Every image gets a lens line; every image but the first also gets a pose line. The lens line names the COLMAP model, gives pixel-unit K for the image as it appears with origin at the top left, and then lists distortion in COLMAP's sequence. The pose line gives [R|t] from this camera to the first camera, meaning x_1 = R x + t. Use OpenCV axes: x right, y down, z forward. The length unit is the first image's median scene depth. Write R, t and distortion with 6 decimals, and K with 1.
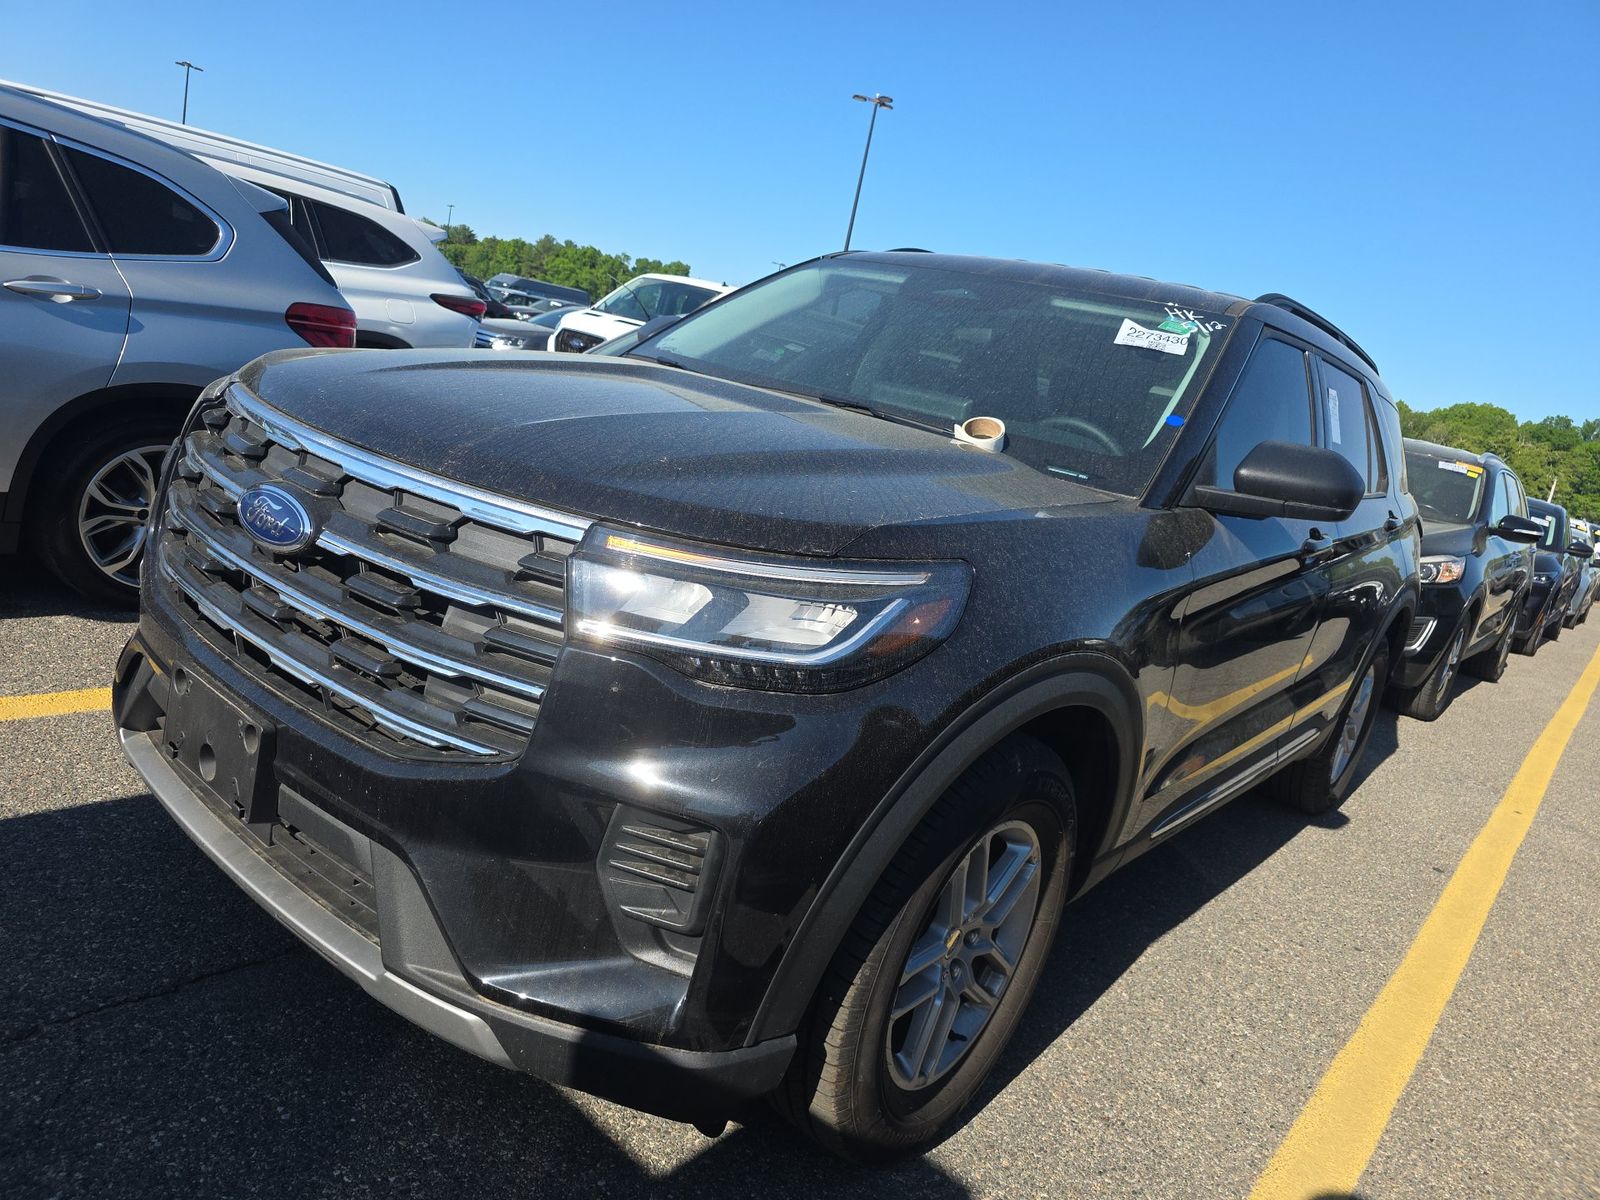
lens RADIAL K [[1068.6, 0, 803.1], [0, 1068.6, 469.7], [0, 0, 1]] dist [0.061983, -0.069464]
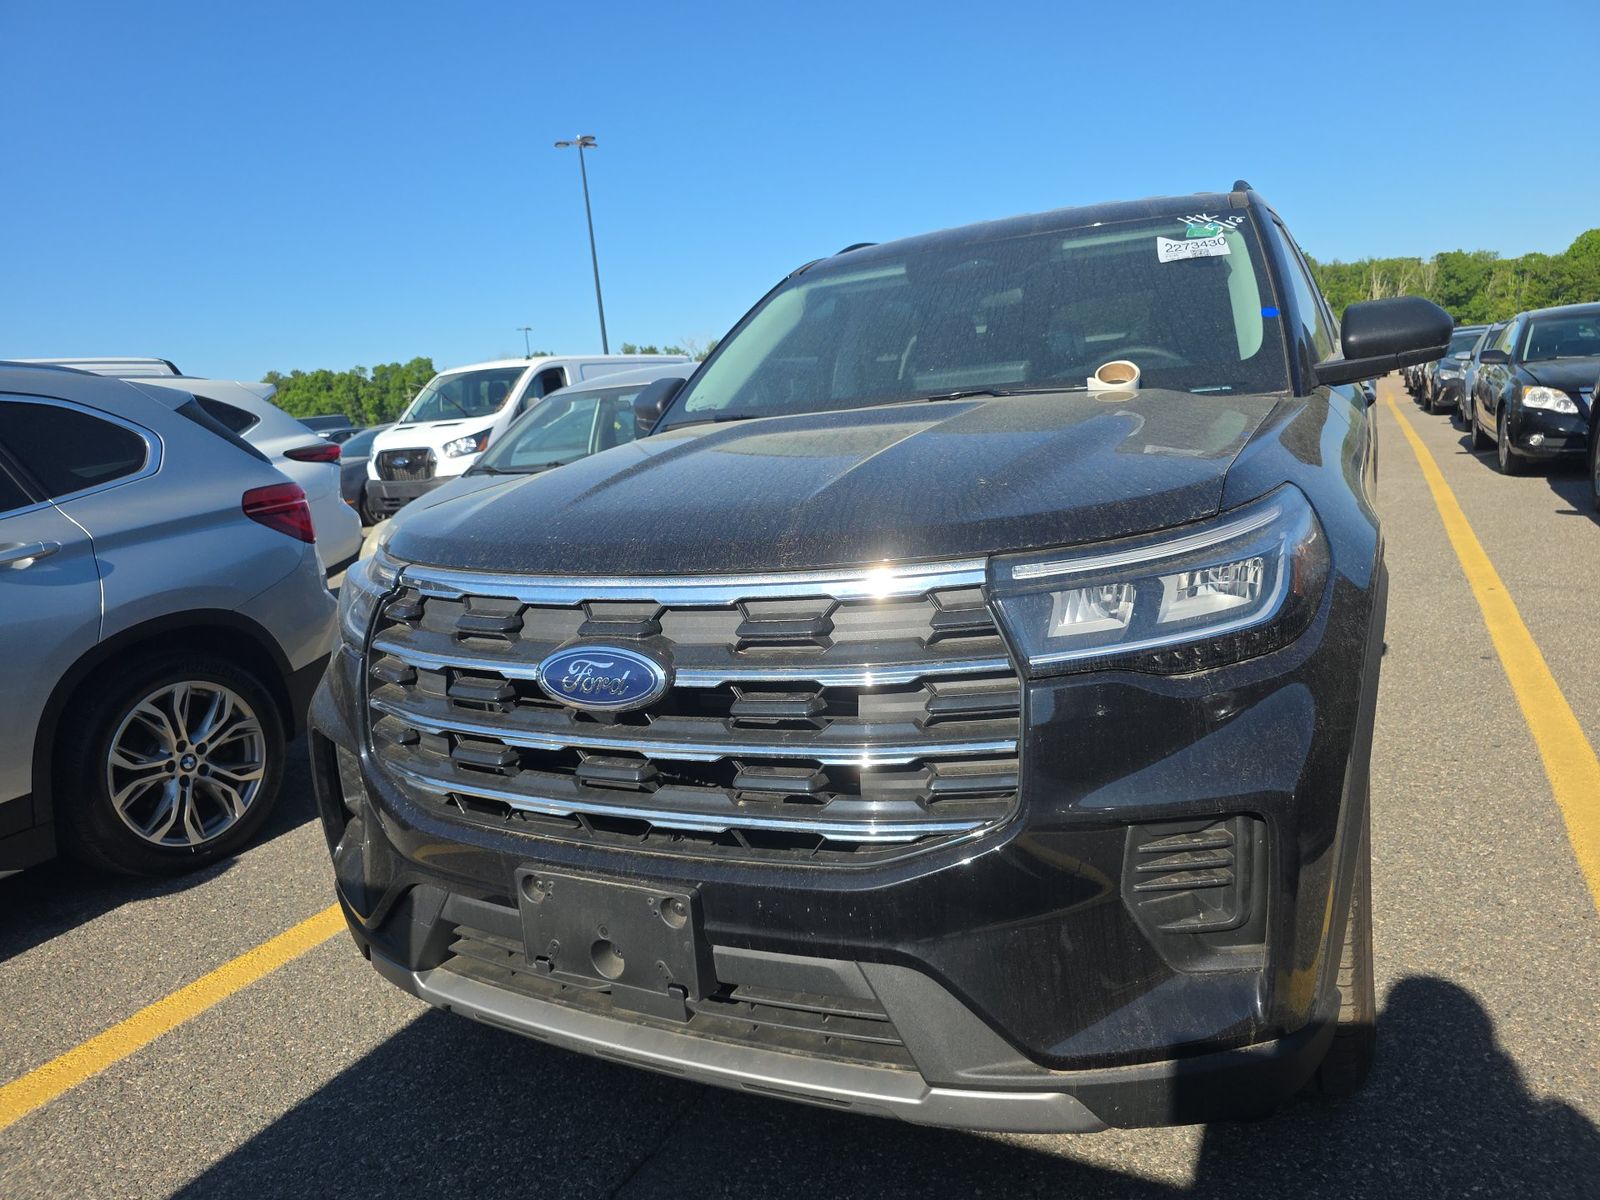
lens RADIAL K [[1072.3, 0, 796.9], [0, 1072.3, 482.1], [0, 0, 1]] dist [0.044572, -0.043828]
pose [[0.938052, -0.314006, 0.146485, -0.323884], [0.315214, 0.948894, 0.015504, -0.057804], [-0.143867, 0.031630, 0.989091, 0.054406]]
